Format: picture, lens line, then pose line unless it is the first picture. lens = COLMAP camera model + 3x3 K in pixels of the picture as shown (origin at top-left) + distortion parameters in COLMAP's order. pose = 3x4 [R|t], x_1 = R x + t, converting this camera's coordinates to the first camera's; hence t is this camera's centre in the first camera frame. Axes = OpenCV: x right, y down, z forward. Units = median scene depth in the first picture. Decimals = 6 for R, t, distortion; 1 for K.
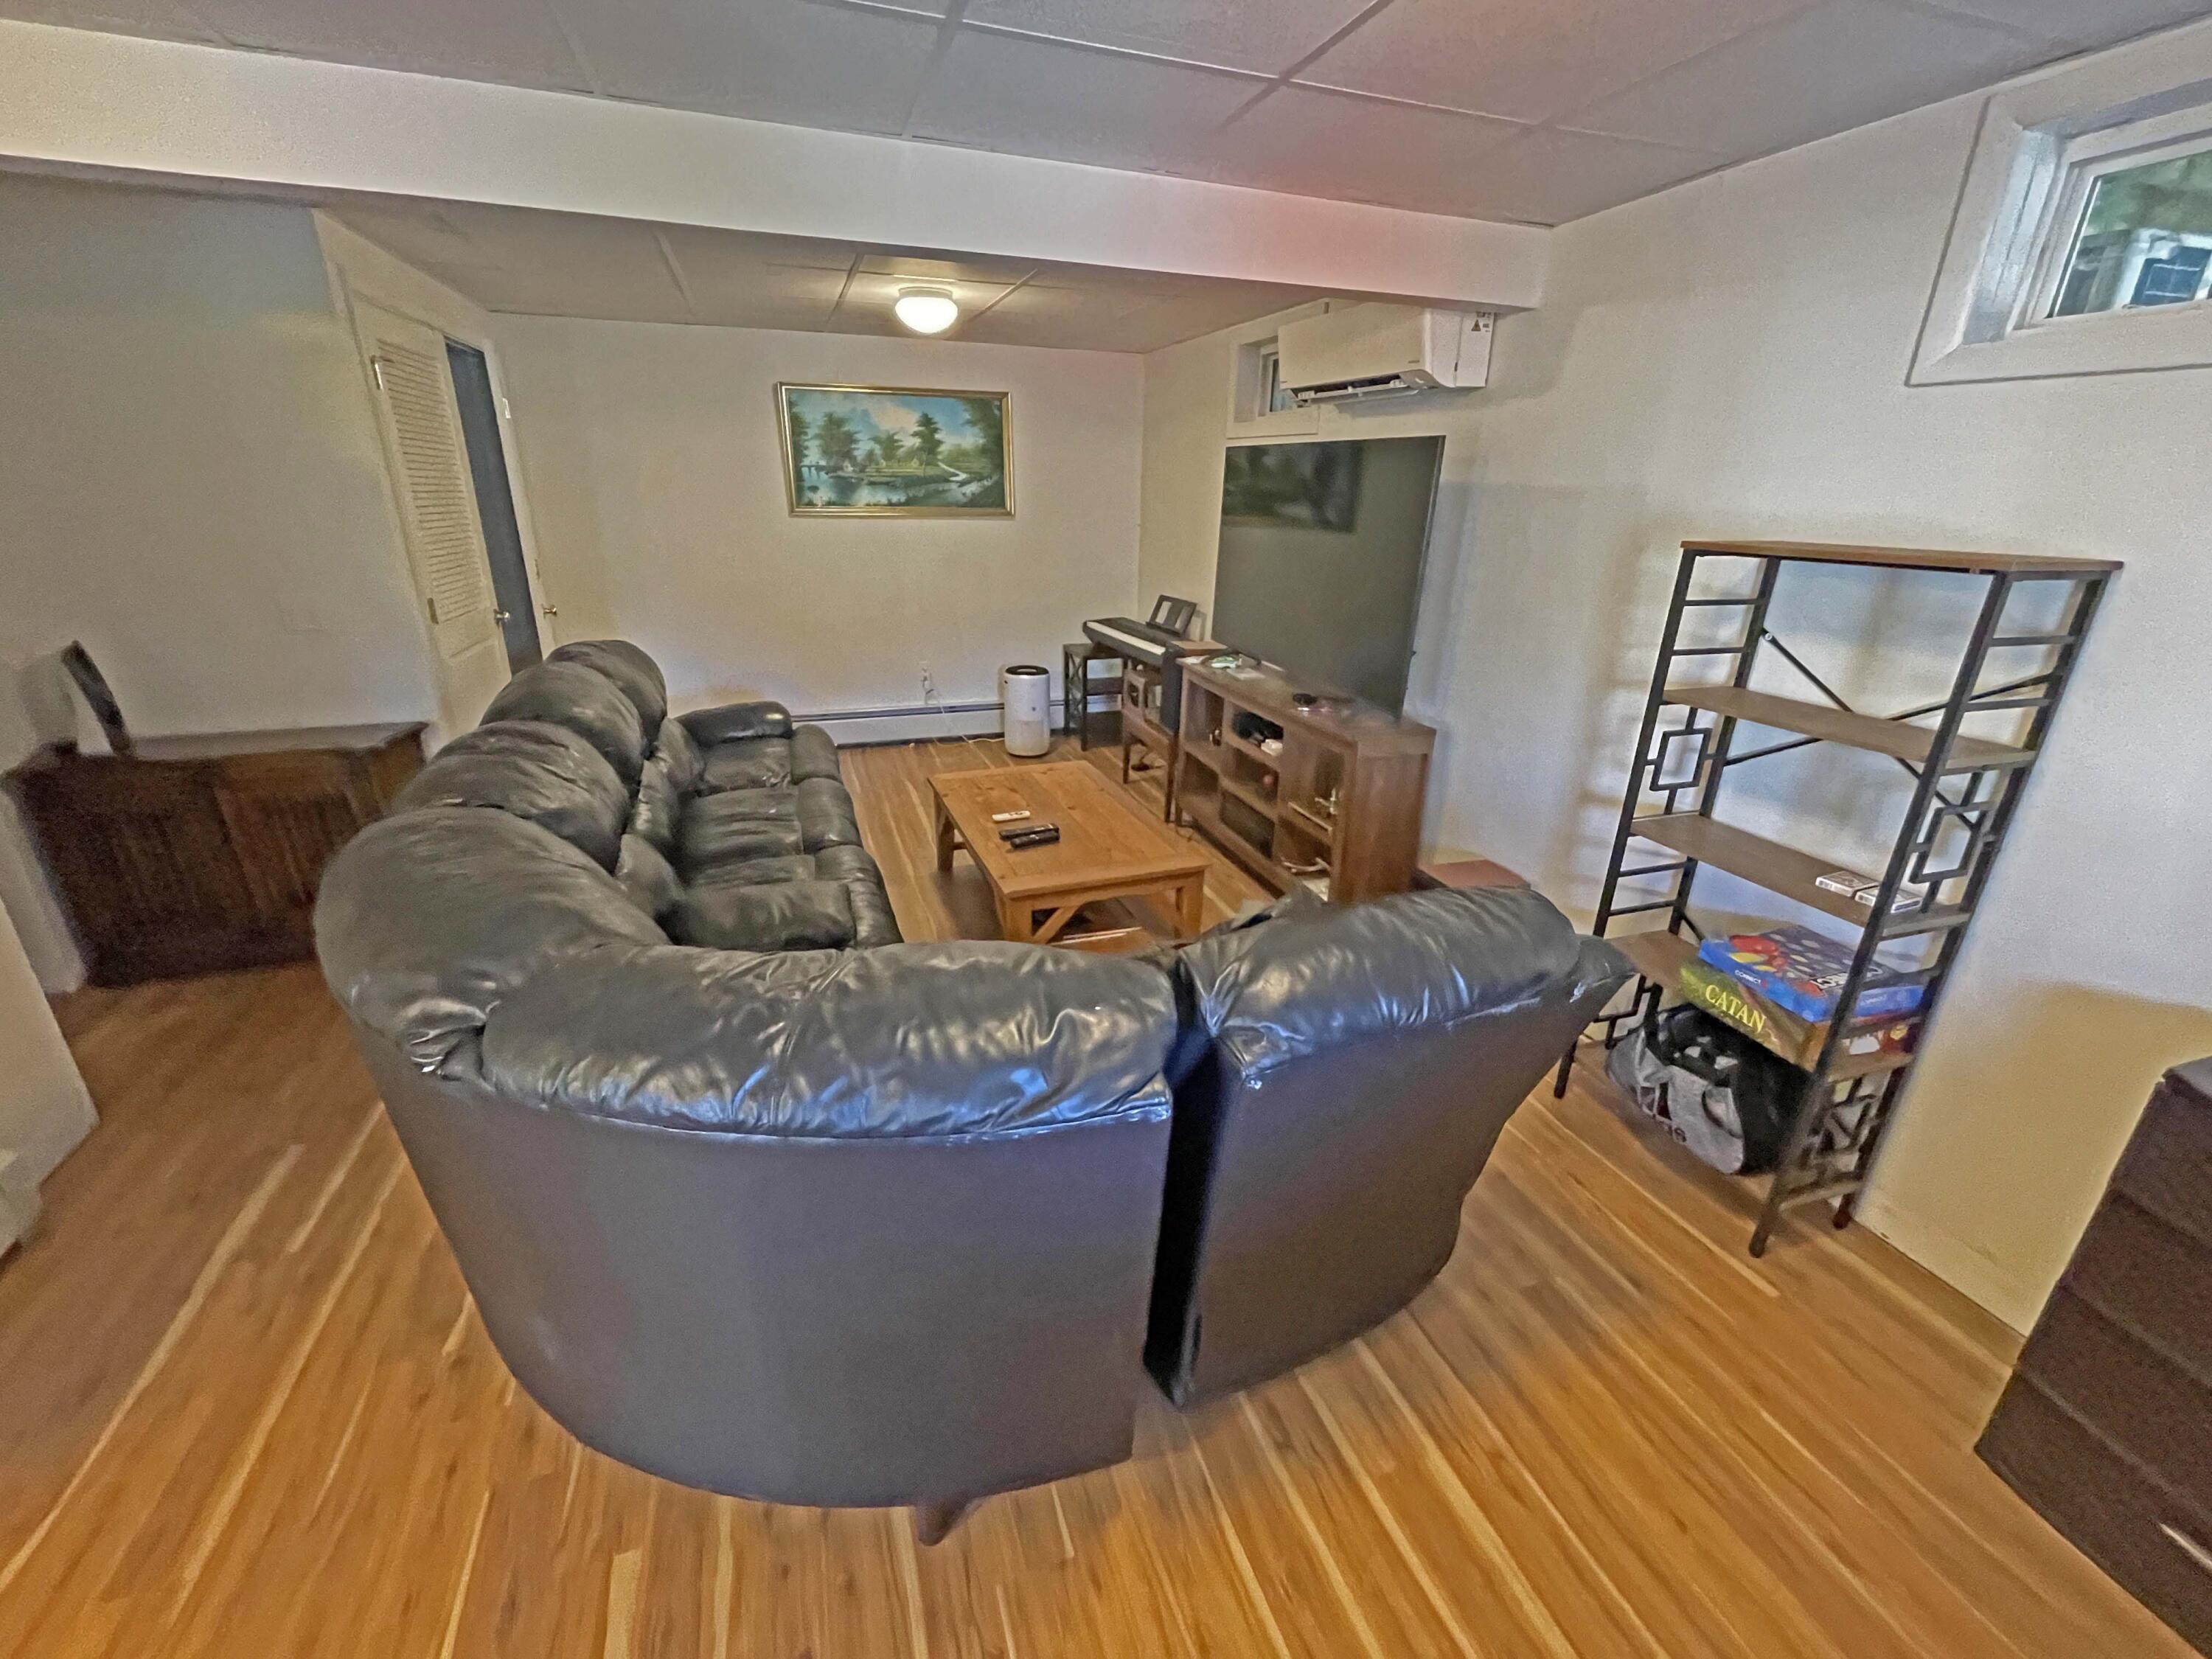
lens RADIAL K [[907.0, 0, 1098.9], [0, 907.0, 831.9], [0, 0, 1]] dist [0.000741, -0.000059]
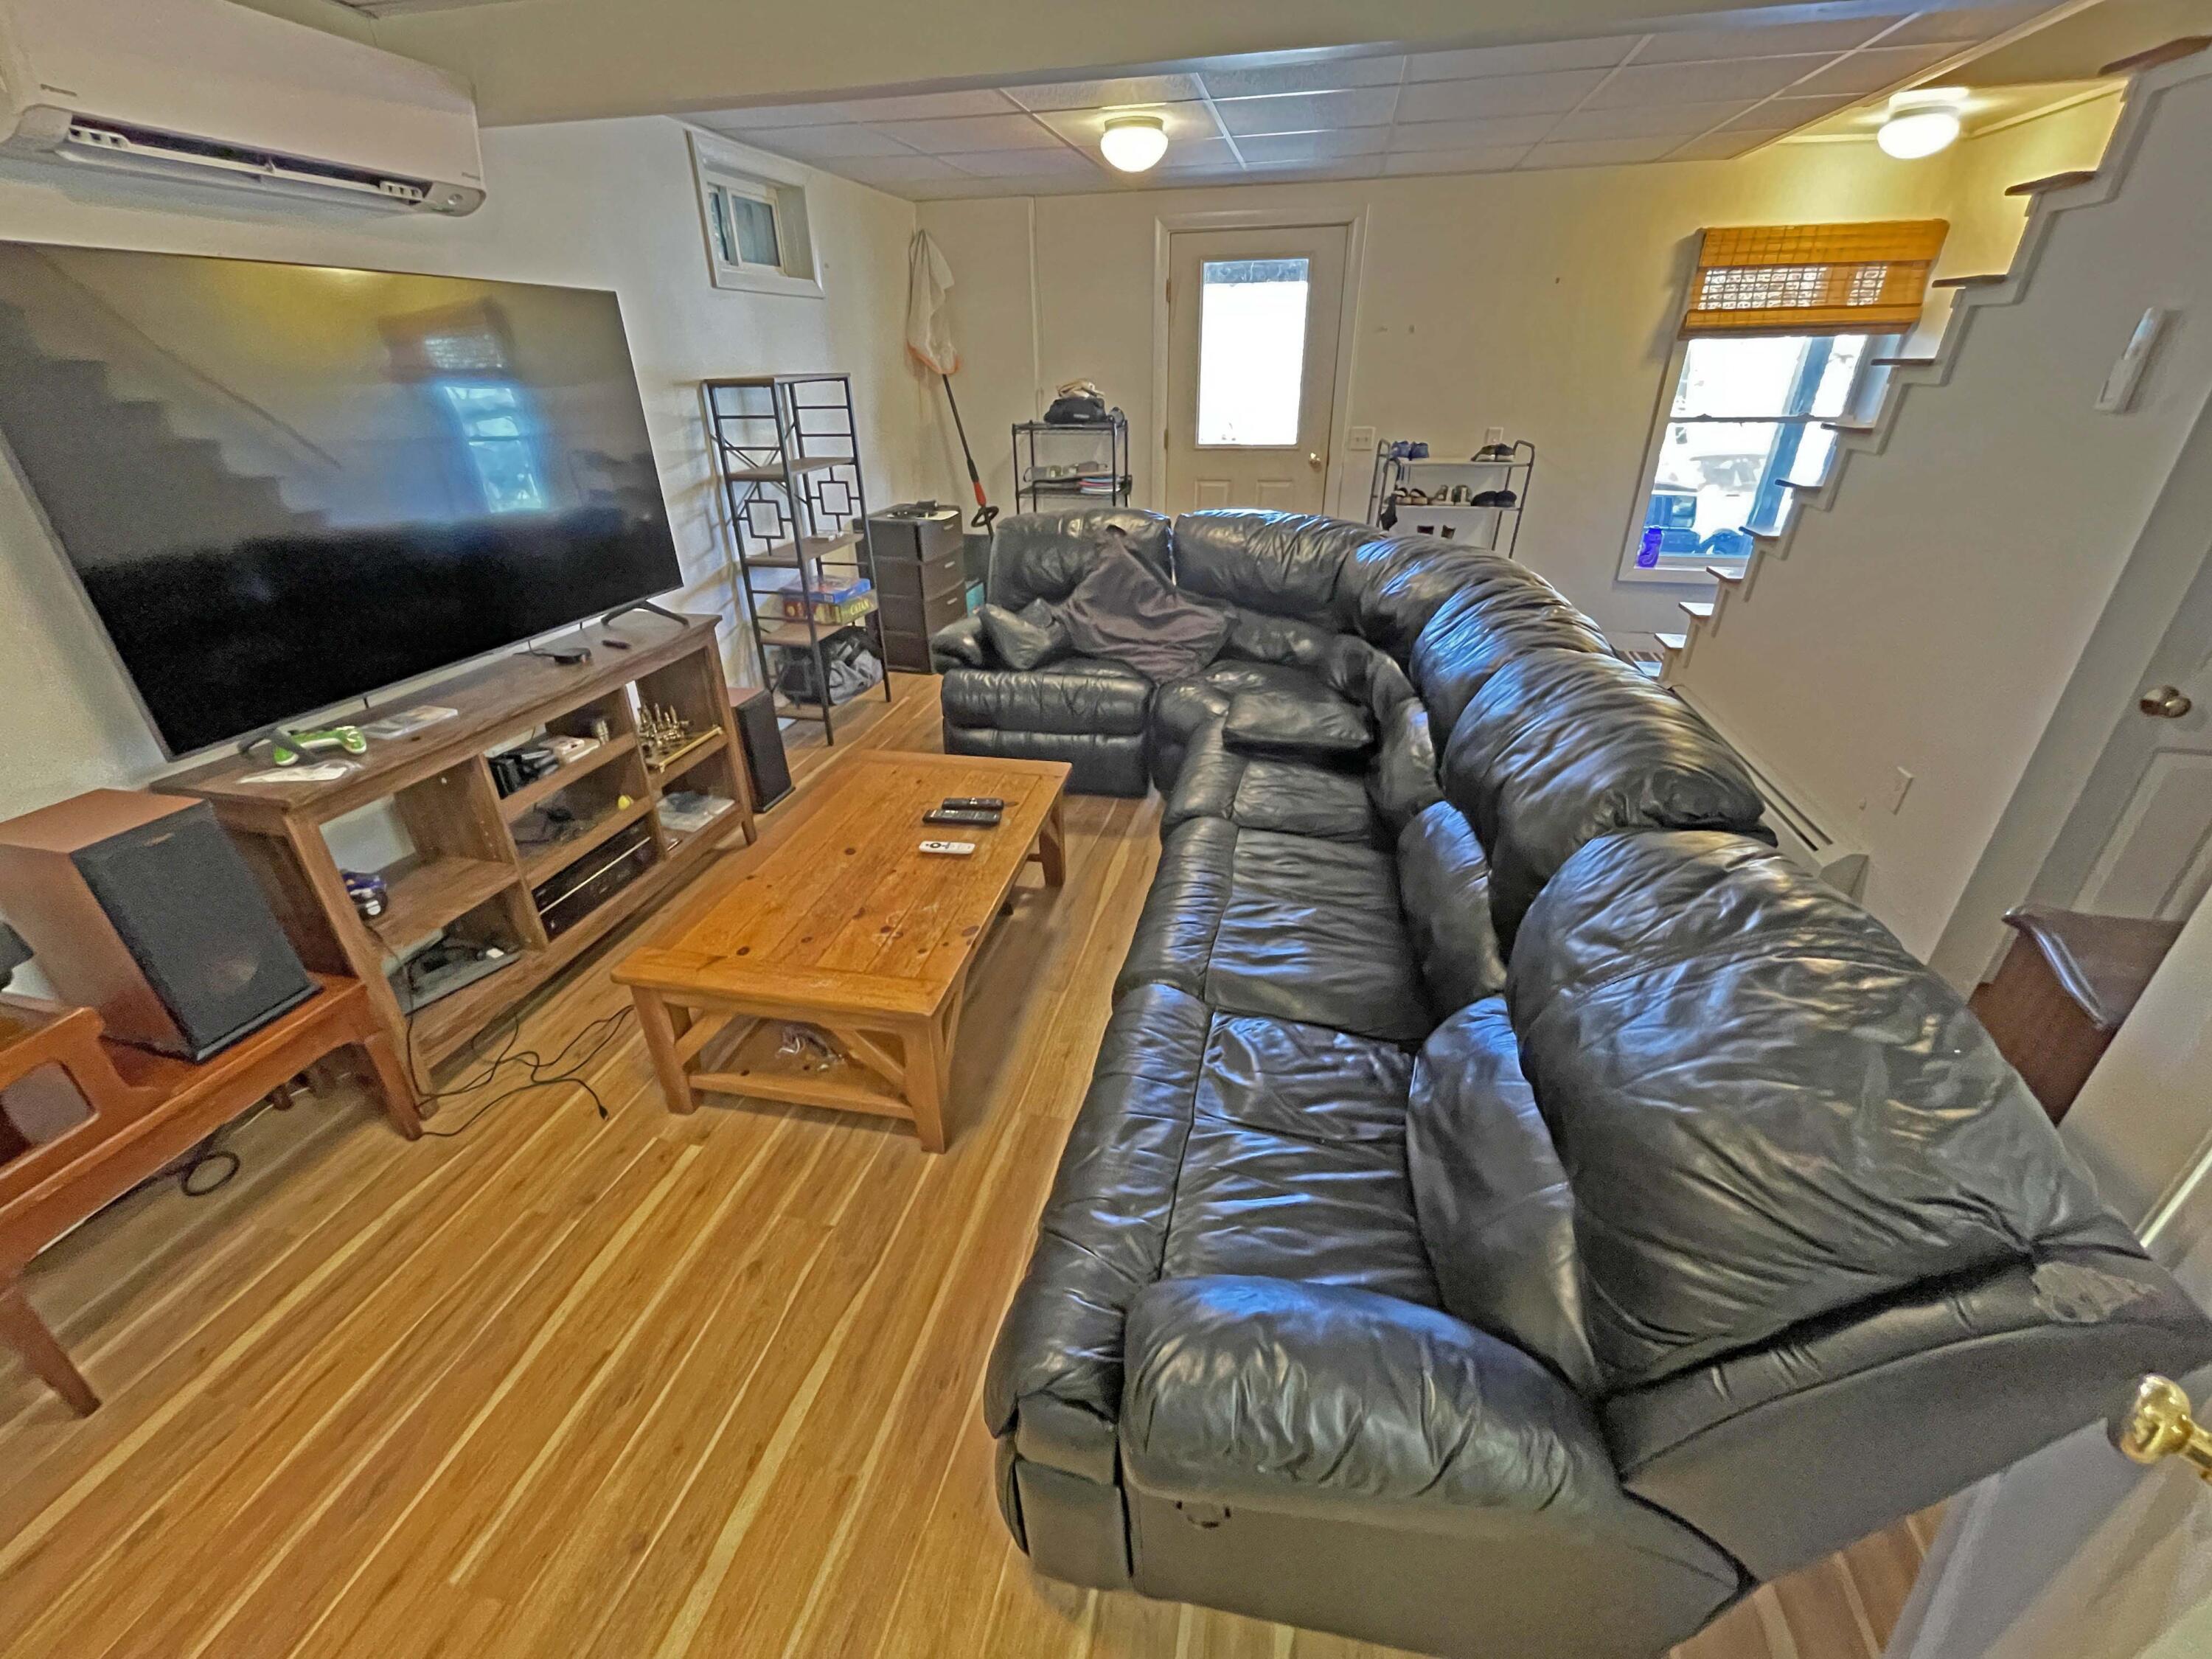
lens RADIAL K [[907.0, 0, 1103.9], [0, 907.0, 819.6], [0, 0, 1]] dist [0.000741, -0.000059]
pose [[-0.847951, -0.252918, 0.465844, -0.538924], [0.185213, 0.682068, 0.707445, -0.524190], [-0.496664, 0.686160, -0.531517, 1.344377]]
